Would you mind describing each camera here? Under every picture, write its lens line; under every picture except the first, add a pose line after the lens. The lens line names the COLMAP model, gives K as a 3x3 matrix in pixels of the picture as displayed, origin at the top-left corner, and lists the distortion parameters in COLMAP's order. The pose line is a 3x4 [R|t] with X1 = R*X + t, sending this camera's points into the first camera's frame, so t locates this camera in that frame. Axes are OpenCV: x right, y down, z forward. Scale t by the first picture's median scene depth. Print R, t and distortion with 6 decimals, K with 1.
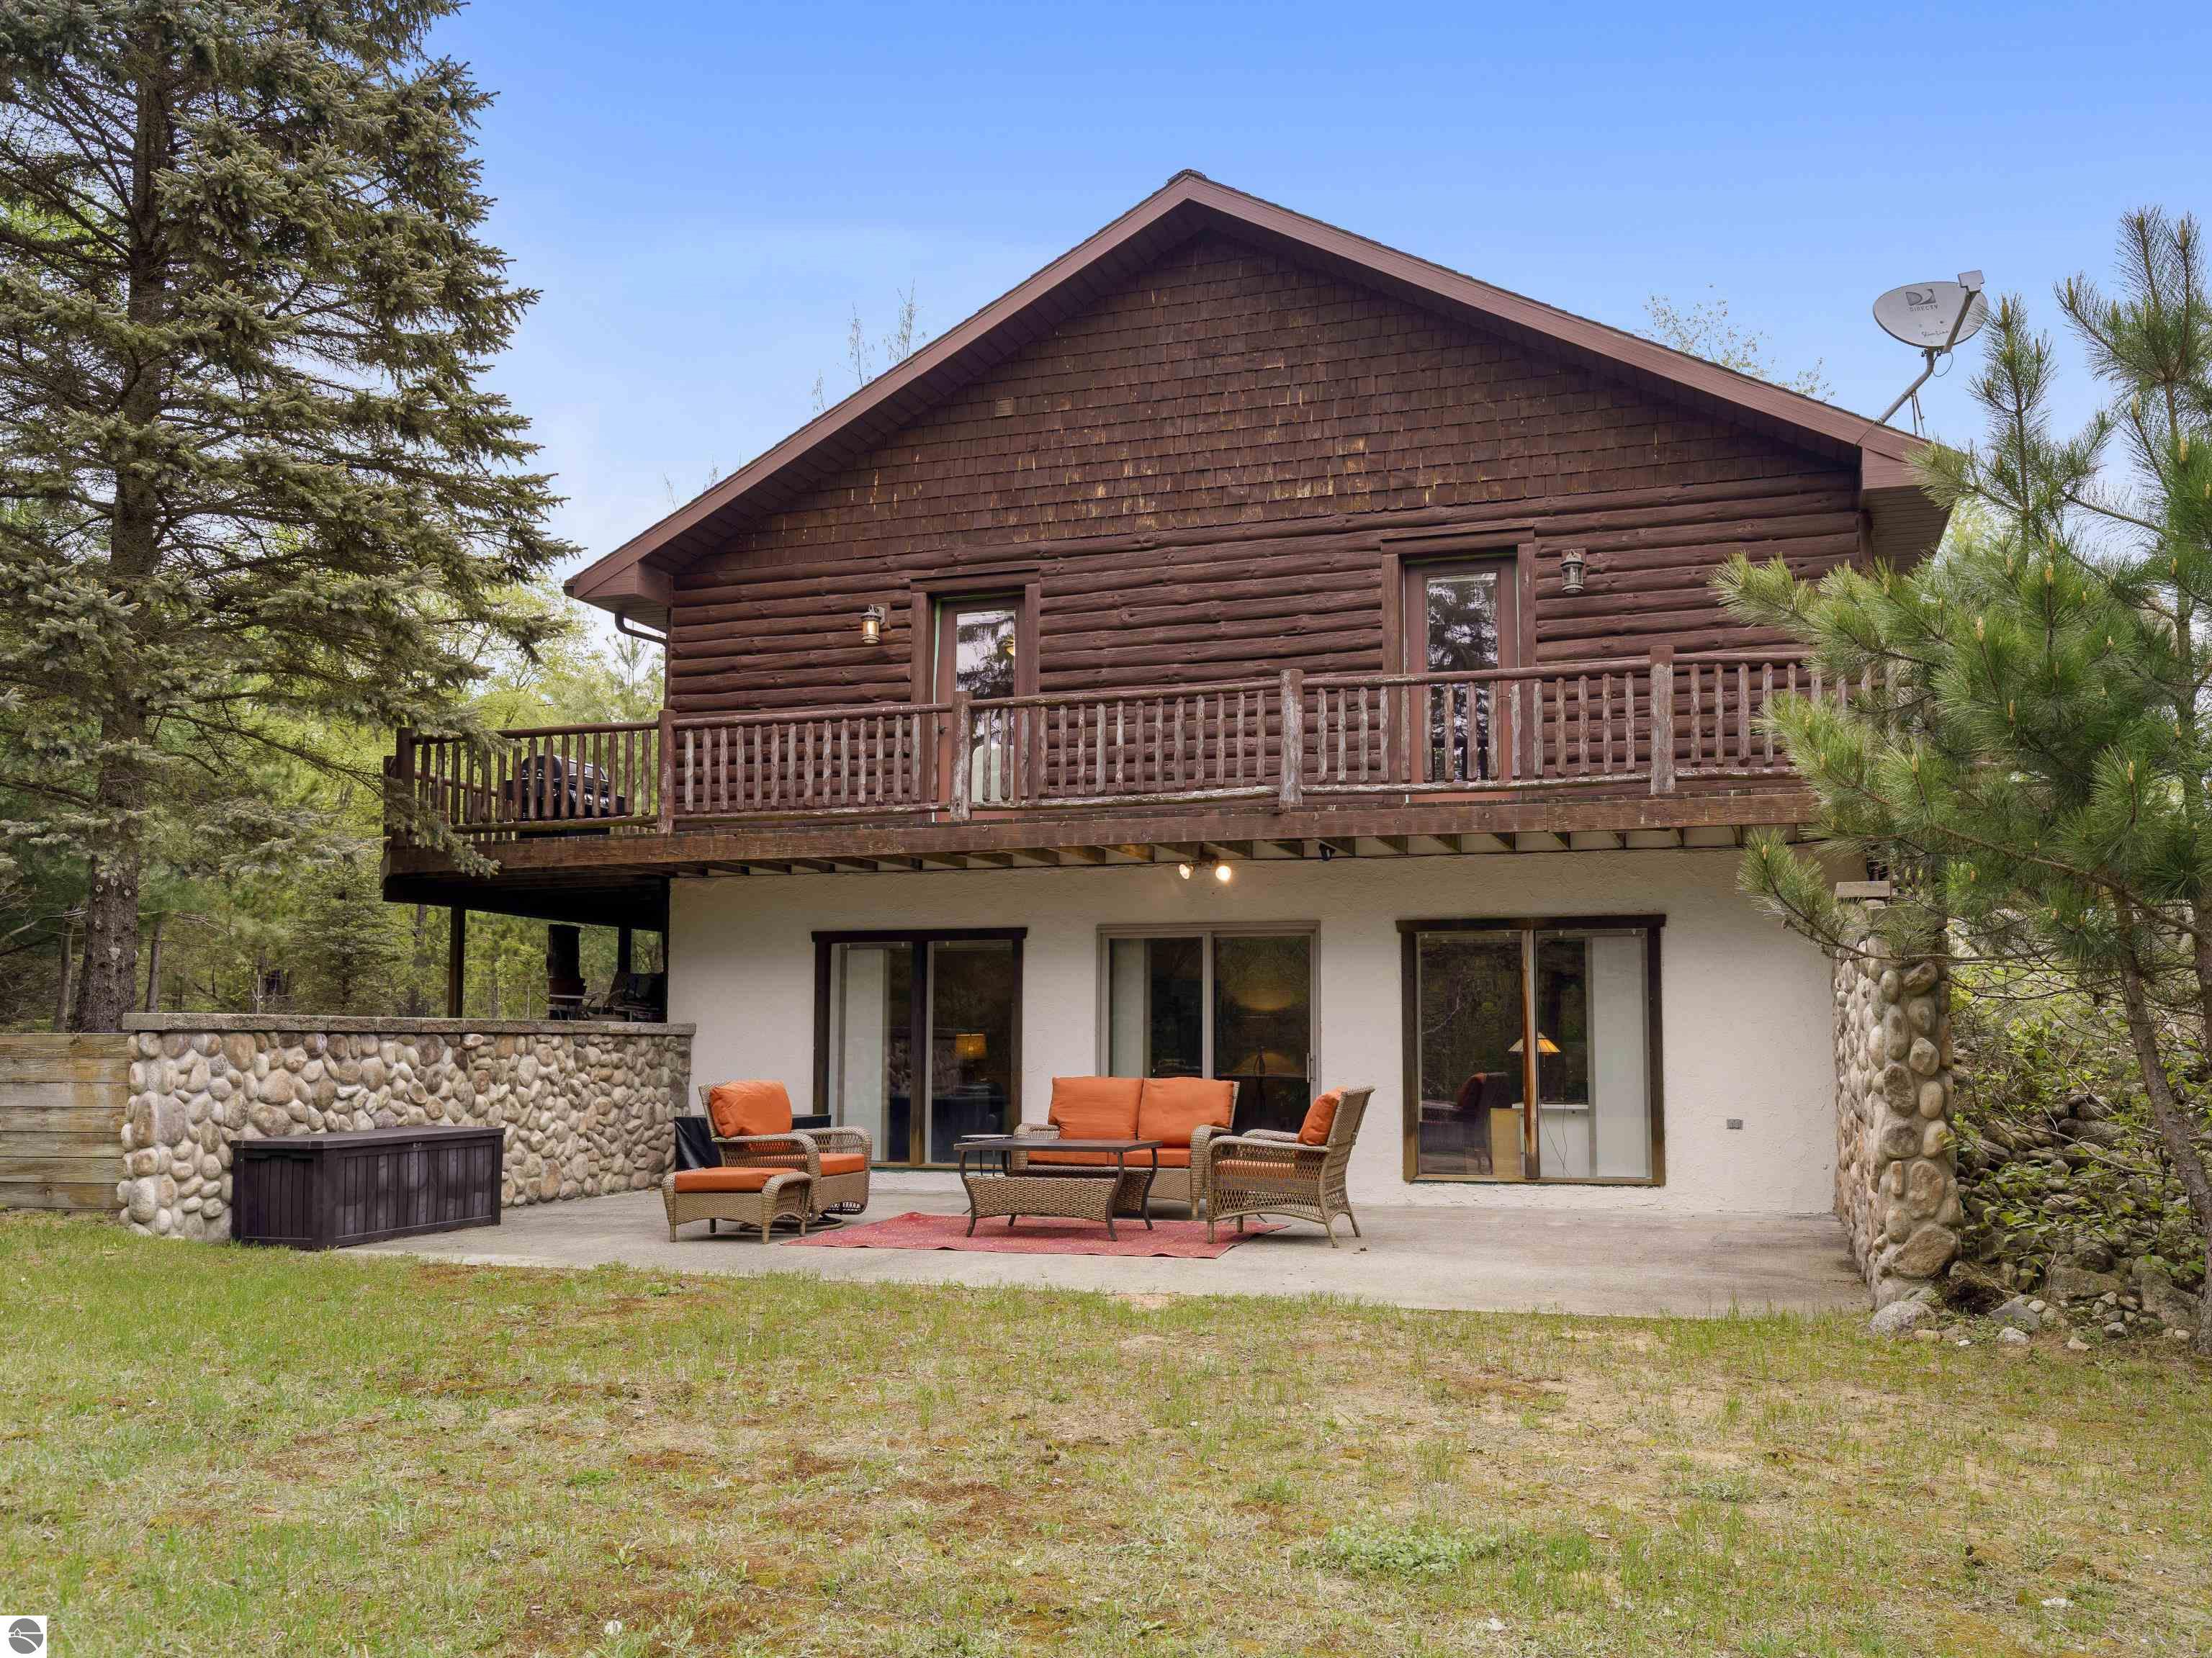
lens RADIAL K [[1844.4, 0, 1106.0], [0, 1844.4, 829.0], [0, 0, 1]] dist [-0.003887, -0.000924]
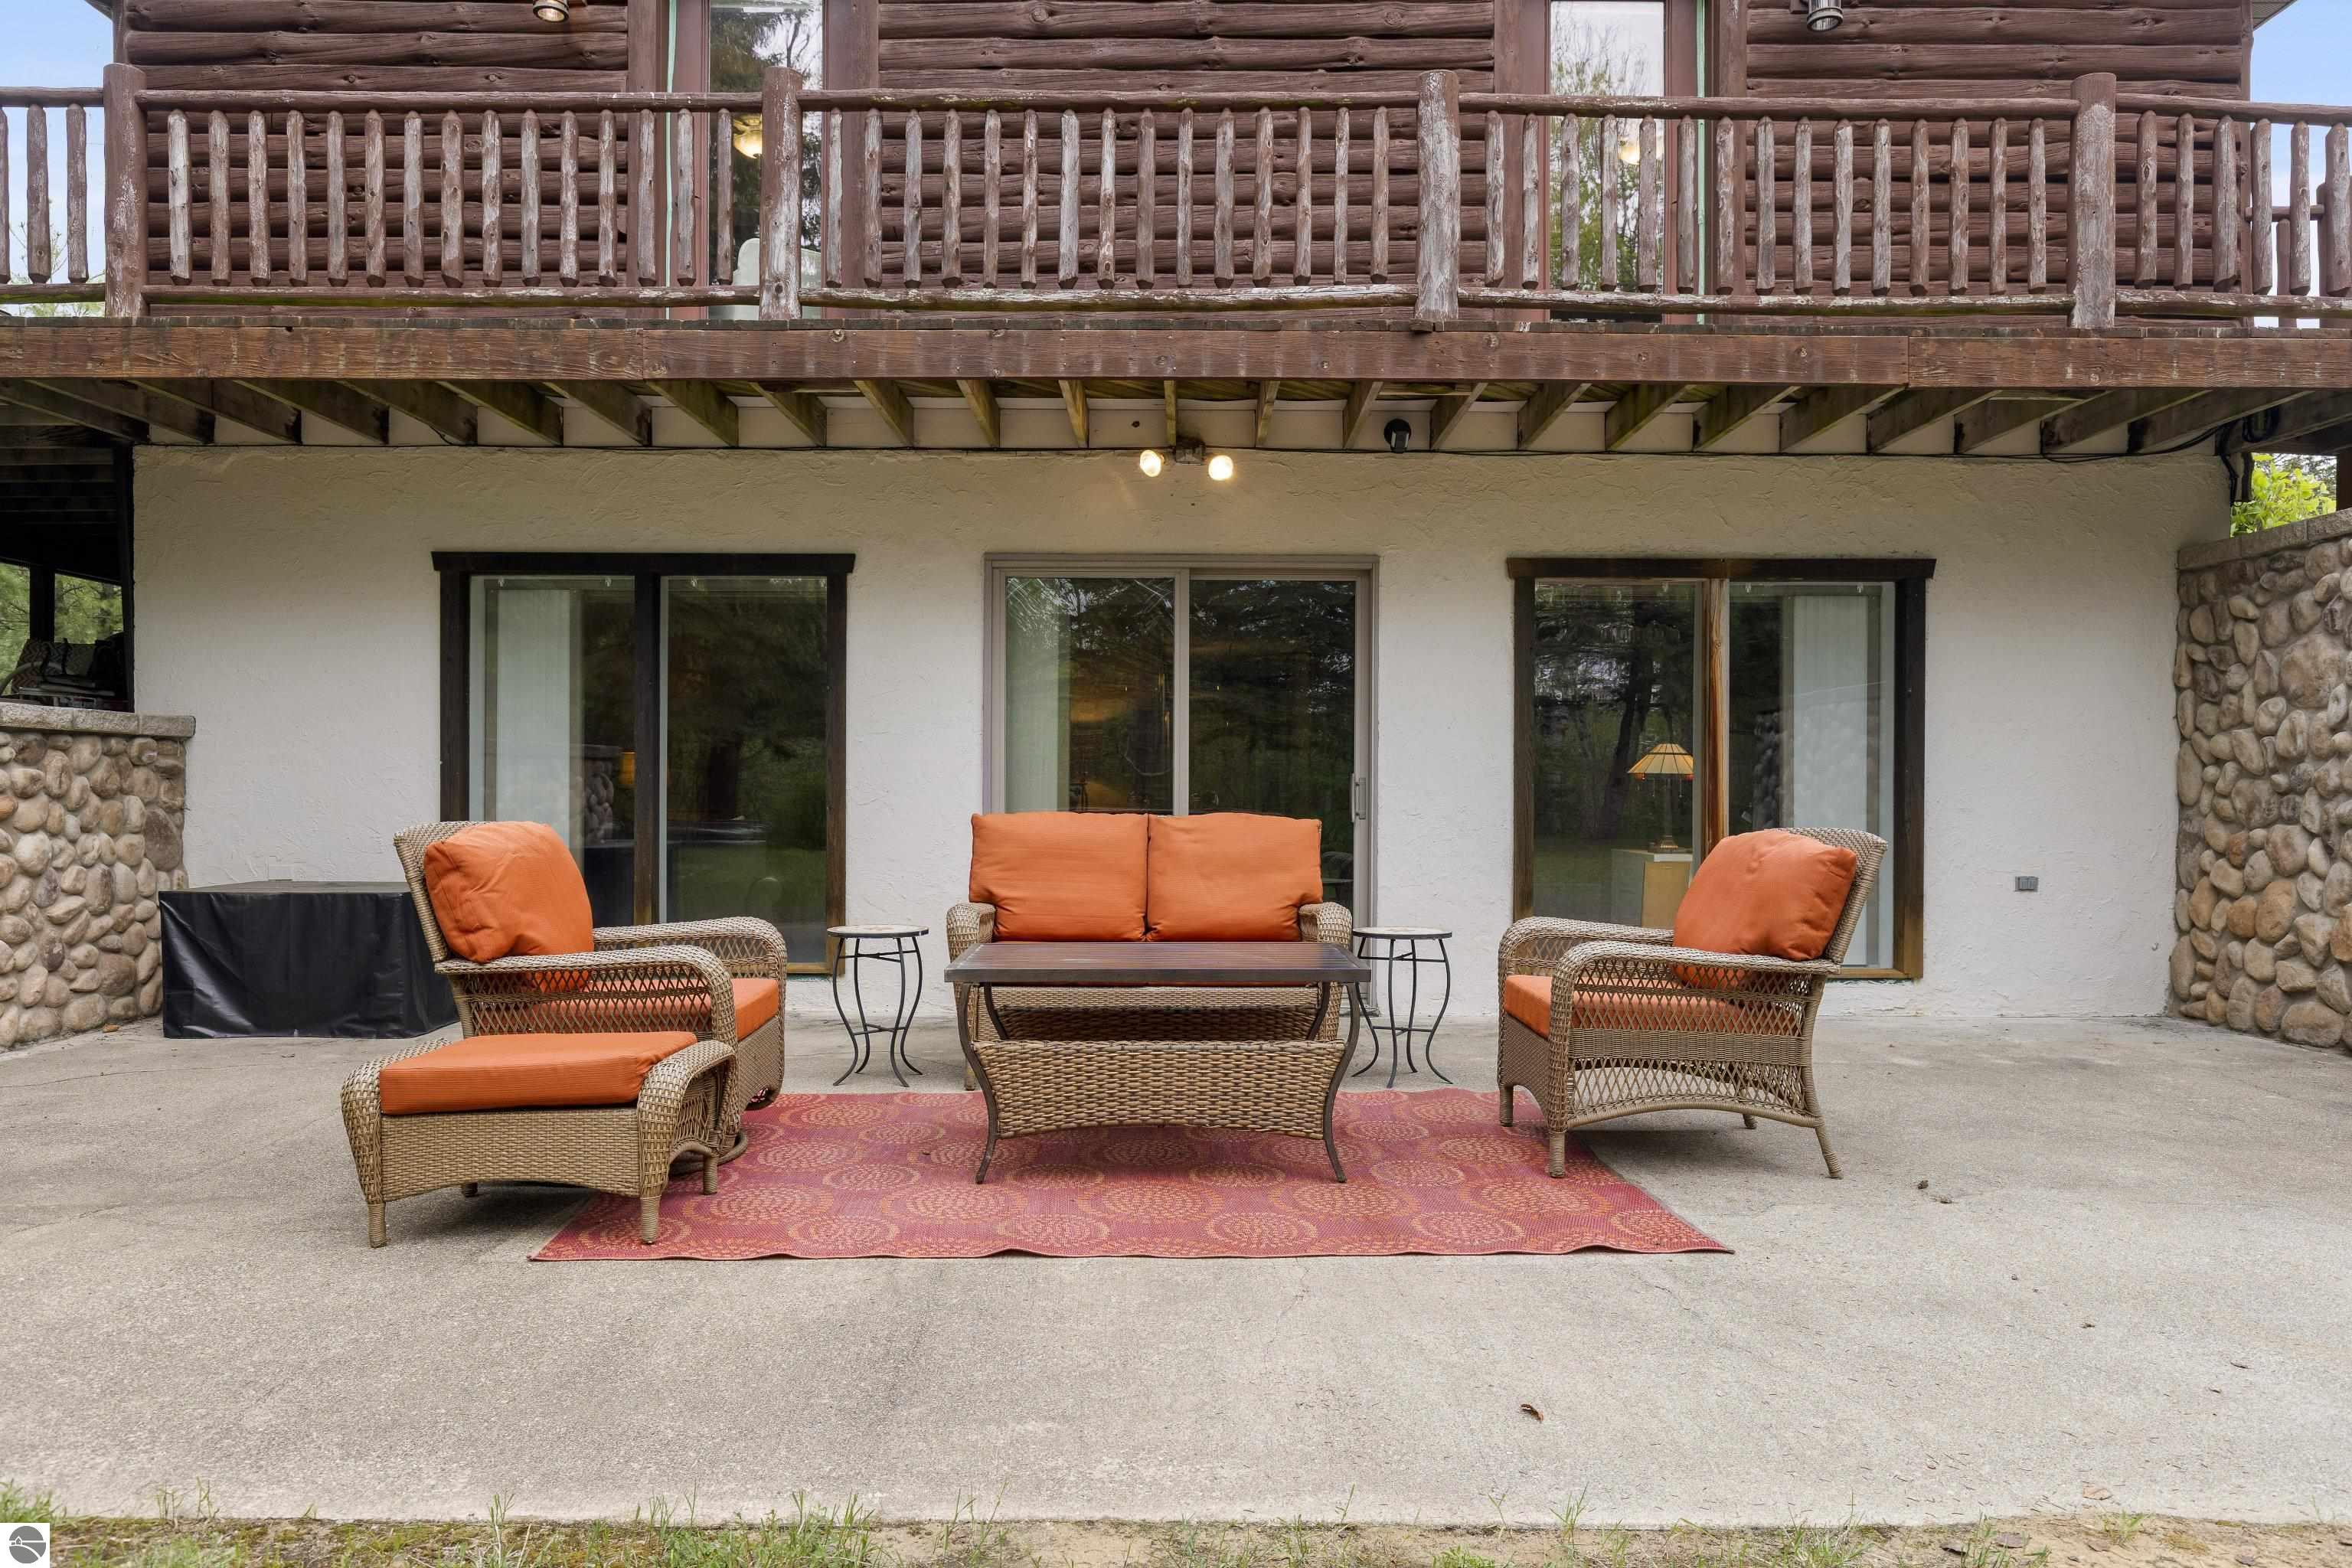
lens RADIAL K [[1671.8, 0, 1176.0], [0, 1671.8, 784.0], [0, 0, 1]] dist [-0.005659, -0.005248]
pose [[0.944242, 0.004979, 0.329215, -0.120284], [-0.042390, 0.993403, 0.106558, 0.065447], [-0.326512, -0.114572, 0.938223, 0.479361]]
